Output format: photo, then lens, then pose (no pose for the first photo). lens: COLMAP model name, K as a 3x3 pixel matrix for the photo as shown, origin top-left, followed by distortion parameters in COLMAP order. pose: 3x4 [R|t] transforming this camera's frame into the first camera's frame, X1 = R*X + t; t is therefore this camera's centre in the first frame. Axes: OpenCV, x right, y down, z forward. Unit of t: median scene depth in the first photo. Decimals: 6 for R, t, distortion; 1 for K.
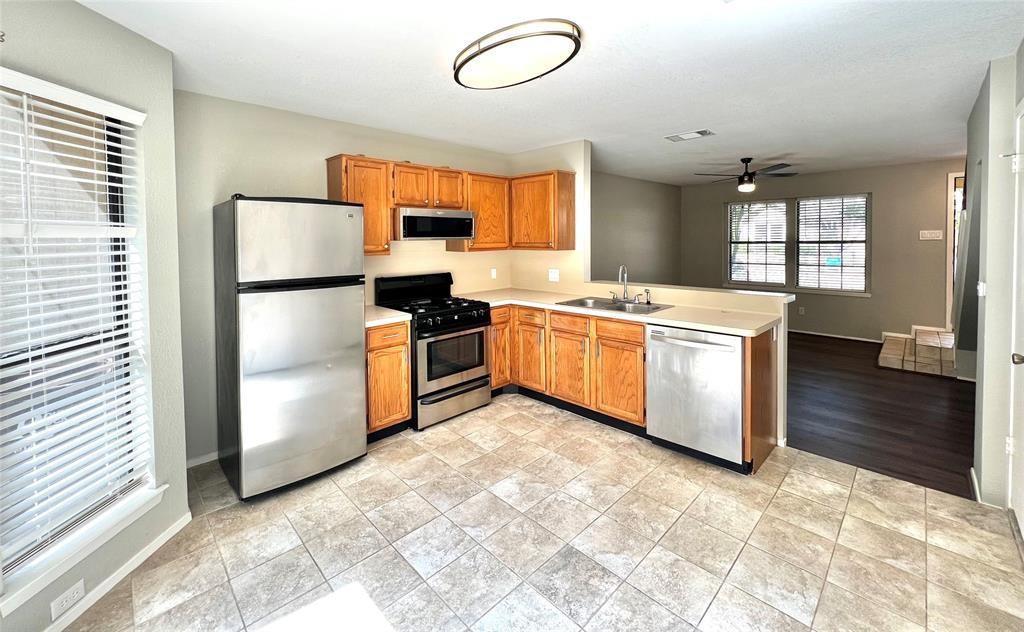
lens RADIAL K [[405.3, 0, 510.8], [0, 405.3, 244.7], [0, 0, 1]] dist [-0.000452, -0.000088]
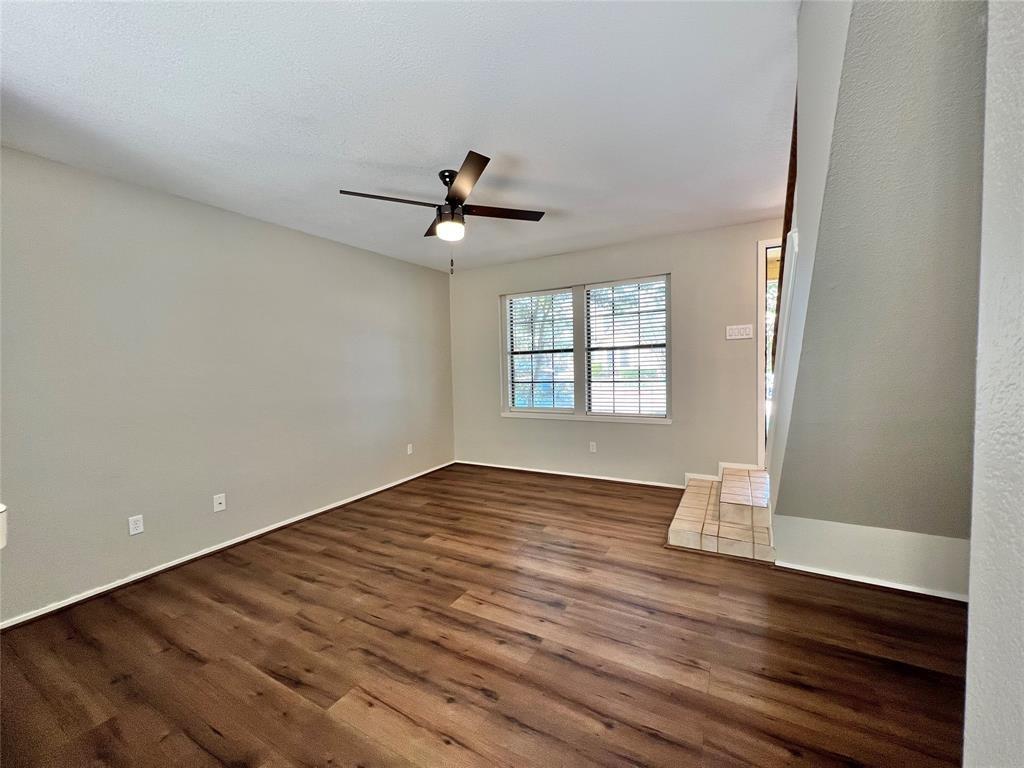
lens RADIAL K [[407.8, 0, 512.0], [0, 407.8, 384.0], [0, 0, 1]] dist [0.000475, -0.000051]
pose [[0.960793, -0.029702, 0.275670, 0.812262], [0.023845, 0.999414, 0.024574, 0.075214], [-0.276238, -0.017037, 0.960938, 0.781340]]
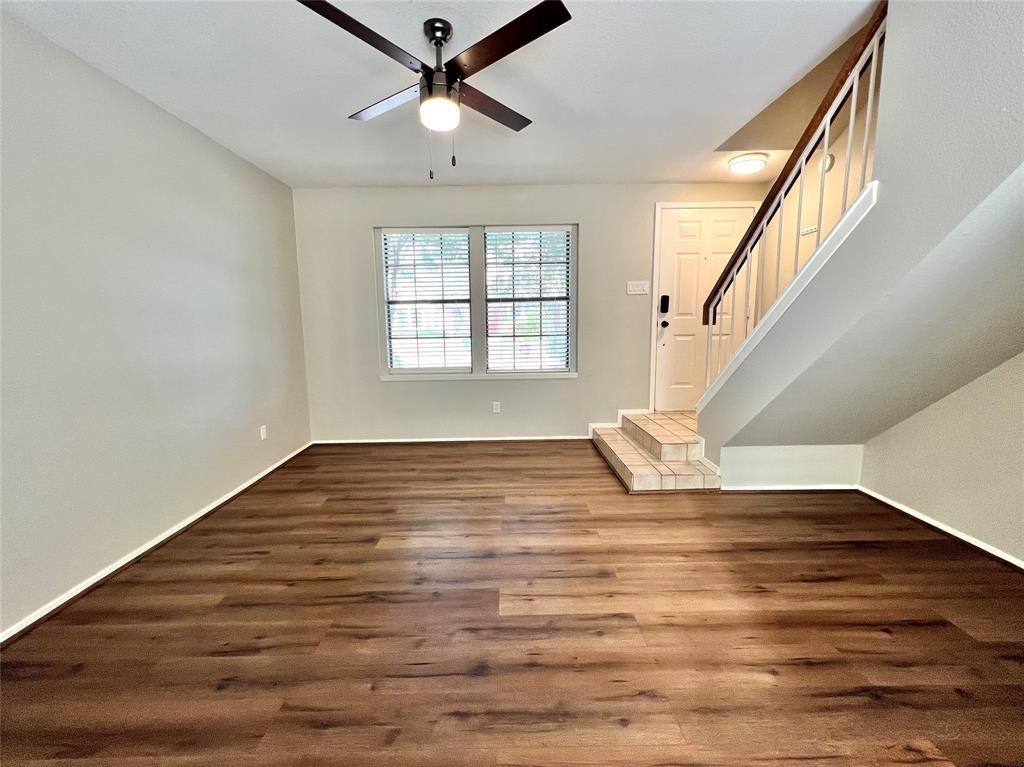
lens RADIAL K [[424.3, 0, 512.0], [0, 424.3, 383.5], [0, 0, 1]] dist [-0.000500, -0.000105]
pose [[0.695478, -0.105249, 0.710797, 0.551277], [0.022900, 0.991958, 0.124475, 0.090420], [-0.718182, -0.070292, 0.692296, 1.069359]]
